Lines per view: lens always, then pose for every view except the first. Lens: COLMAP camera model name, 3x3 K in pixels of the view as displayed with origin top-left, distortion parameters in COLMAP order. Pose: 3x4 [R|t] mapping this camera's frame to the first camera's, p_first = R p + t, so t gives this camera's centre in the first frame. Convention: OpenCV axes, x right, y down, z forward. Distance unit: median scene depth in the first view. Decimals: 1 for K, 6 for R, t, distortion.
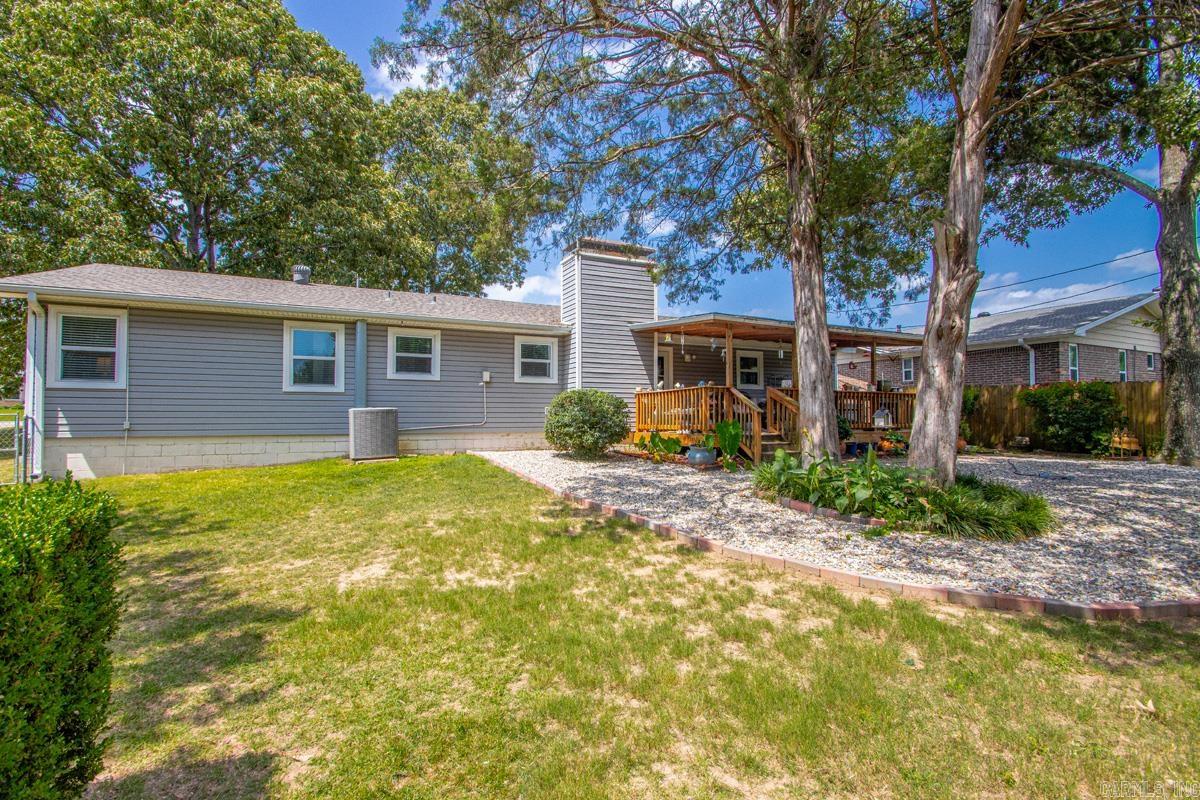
lens RADIAL K [[559.6, 0, 598.1], [0, 559.6, 398.6], [0, 0, 1]] dist [0.002348, -0.010909]
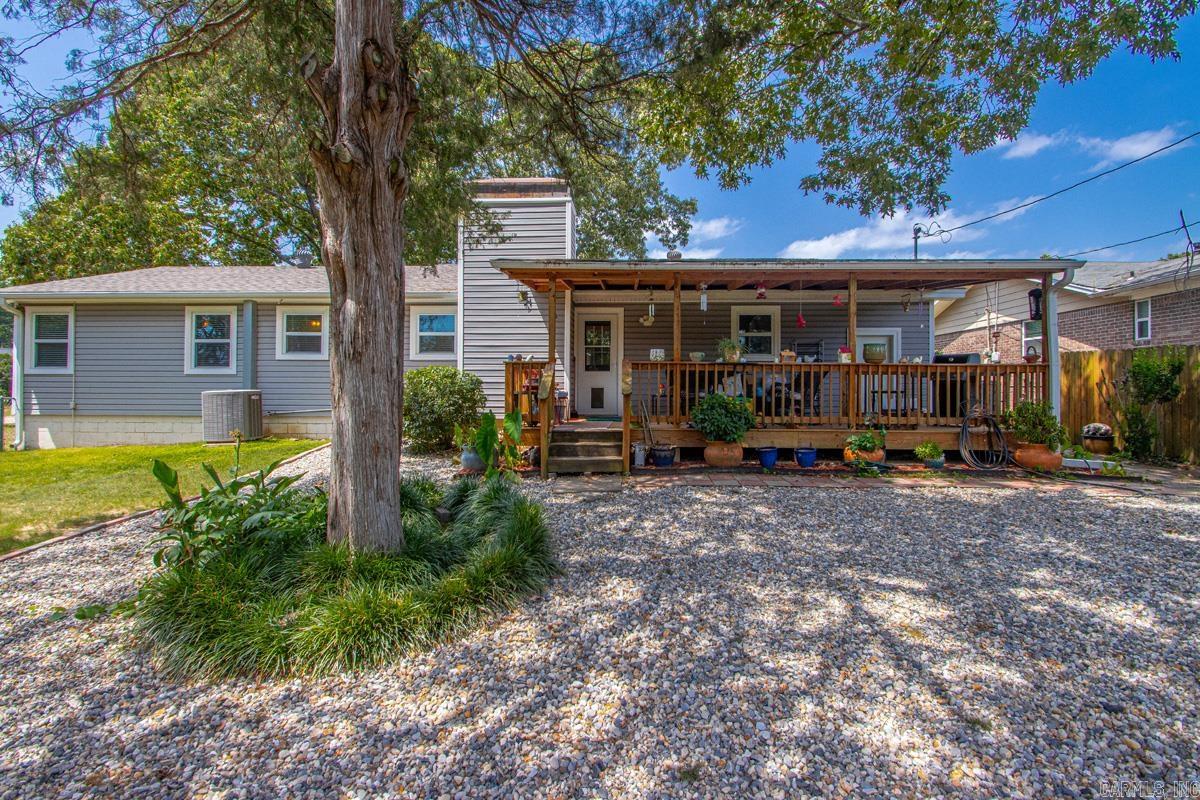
lens RADIAL K [[605.6, 0, 598.9], [0, 605.6, 391.2], [0, 0, 1]] dist [-0.000247, -0.000931]
pose [[0.885581, -0.001350, -0.464483, 0.624174], [0.011313, 0.999762, 0.018665, 0.006613], [0.464347, -0.021784, 0.885386, 0.337702]]
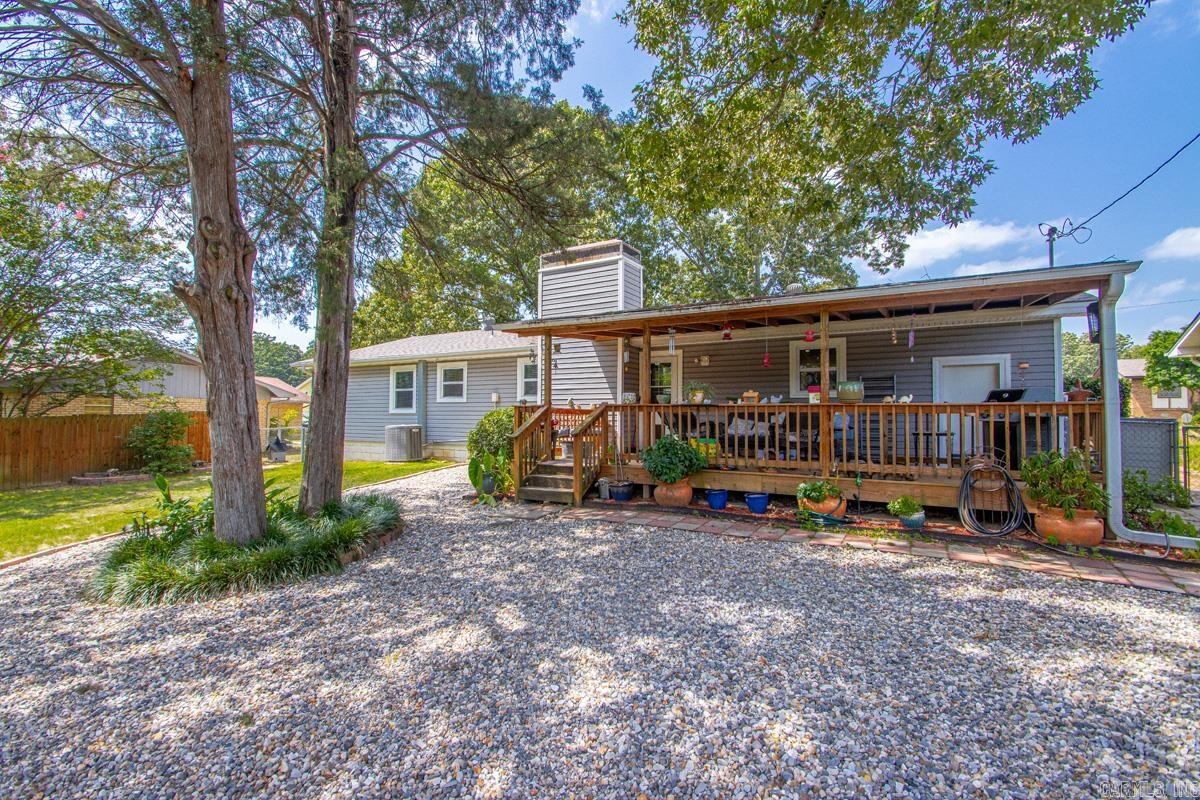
lens RADIAL K [[559.6, 0, 592.4], [0, 559.6, 410.3], [0, 0, 1]] dist [0.002348, -0.010909]
pose [[0.551347, -0.013411, -0.834168, 0.954629], [0.015513, 0.999863, -0.005822, -0.003450], [0.834132, -0.009730, 0.551479, 0.594116]]
